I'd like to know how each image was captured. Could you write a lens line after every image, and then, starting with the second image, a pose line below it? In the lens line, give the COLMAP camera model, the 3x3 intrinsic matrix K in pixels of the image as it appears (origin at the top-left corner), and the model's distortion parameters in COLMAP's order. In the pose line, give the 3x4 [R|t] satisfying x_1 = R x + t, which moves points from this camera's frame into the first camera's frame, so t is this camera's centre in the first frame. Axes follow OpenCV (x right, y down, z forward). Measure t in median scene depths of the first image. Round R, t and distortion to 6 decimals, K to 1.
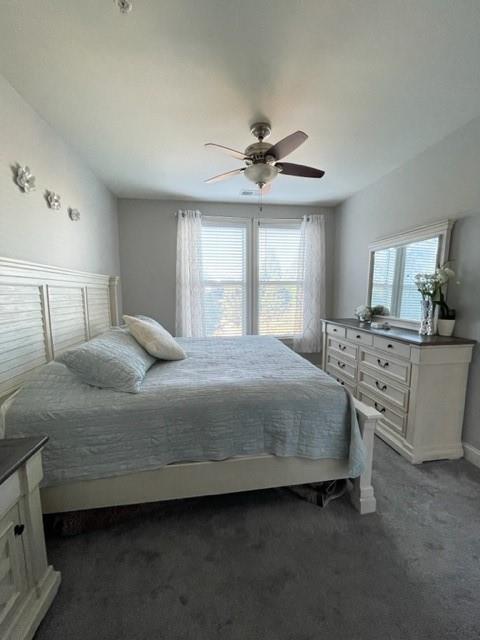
lens RADIAL K [[257.6, 0, 245.6], [0, 257.6, 321.2], [0, 0, 1]] dist [-0.006334, 0.000614]
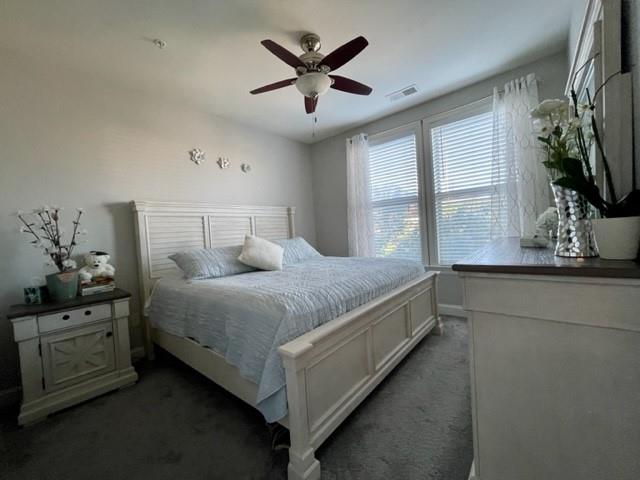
lens RADIAL K [[257.6, 0, 321.2], [0, 257.6, 239.6], [0, 0, 1]] dist [-0.006334, 0.000614]
pose [[0.659480, -0.018047, -0.751506, 0.549666], [-0.019942, 0.998940, -0.041489, 0.037209], [0.751458, 0.042347, 0.658421, 0.278727]]
